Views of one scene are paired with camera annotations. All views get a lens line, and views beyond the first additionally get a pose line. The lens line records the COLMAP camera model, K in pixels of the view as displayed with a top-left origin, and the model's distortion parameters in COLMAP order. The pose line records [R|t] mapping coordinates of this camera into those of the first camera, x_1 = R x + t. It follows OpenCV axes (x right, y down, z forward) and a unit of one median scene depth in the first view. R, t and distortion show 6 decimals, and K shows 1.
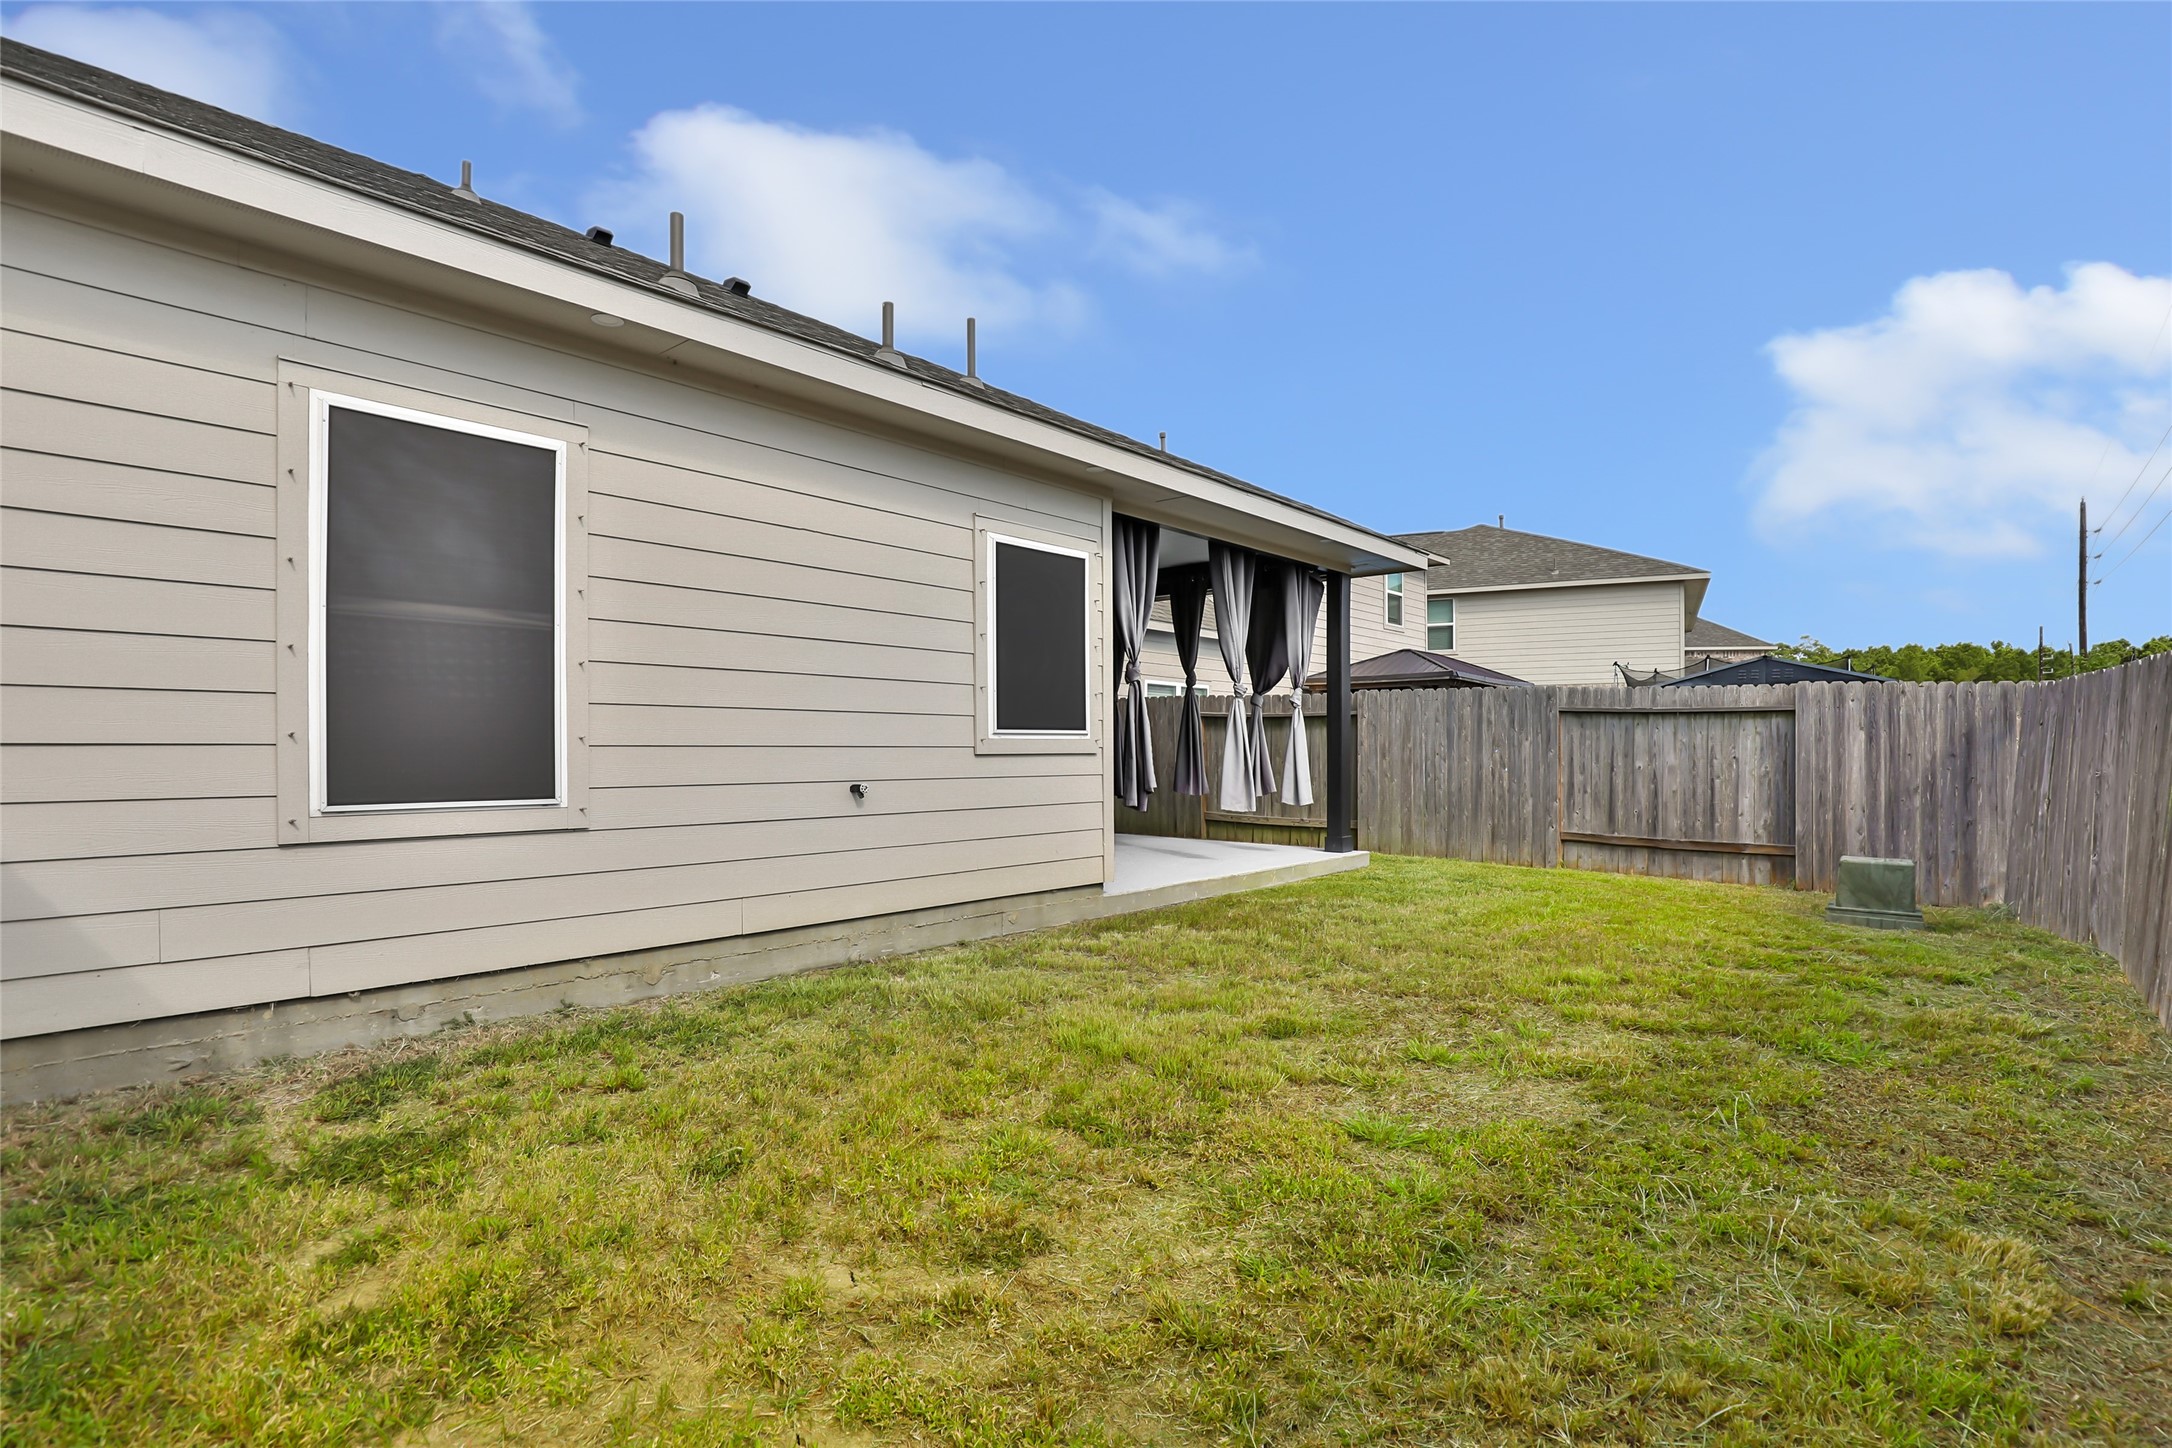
lens RADIAL K [[1005.3, 0, 1085.1], [0, 1005.3, 743.5], [0, 0, 1]] dist [0.010032, -0.001481]
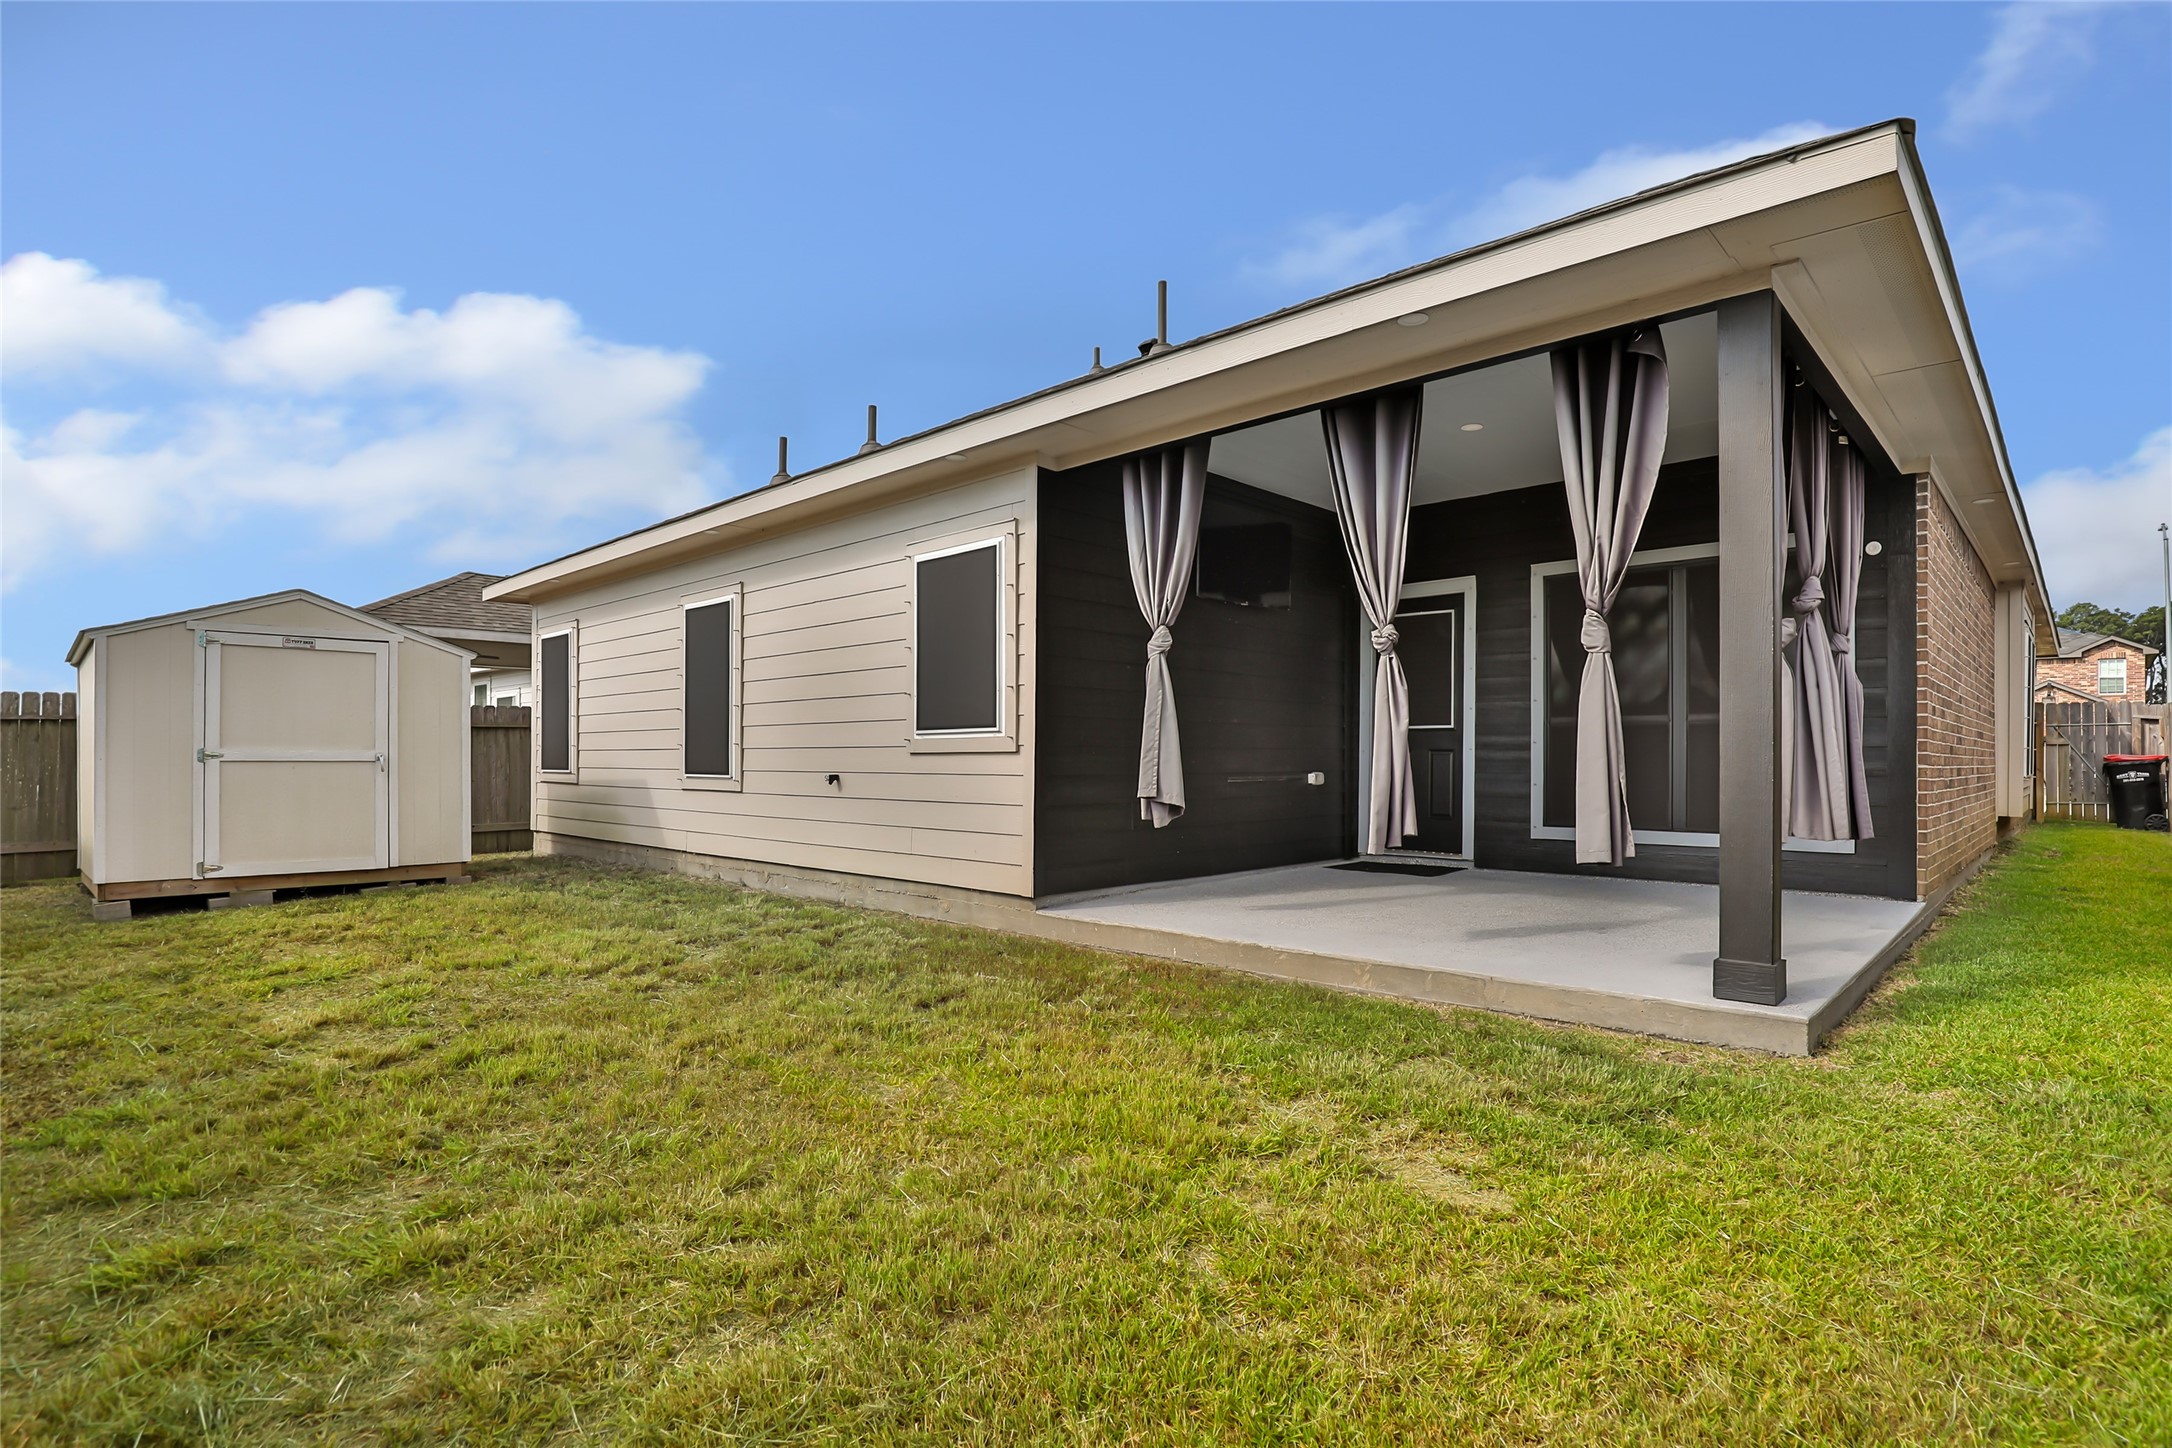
lens RADIAL K [[1005.3, 0, 1085.1], [0, 1005.3, 735.7], [0, 0, 1]] dist [0.010032, -0.001481]
pose [[0.040330, -0.004485, -0.999176, 1.032552], [0.015703, 0.999869, -0.003854, -0.001737], [0.999063, -0.015535, 0.040395, 1.137321]]
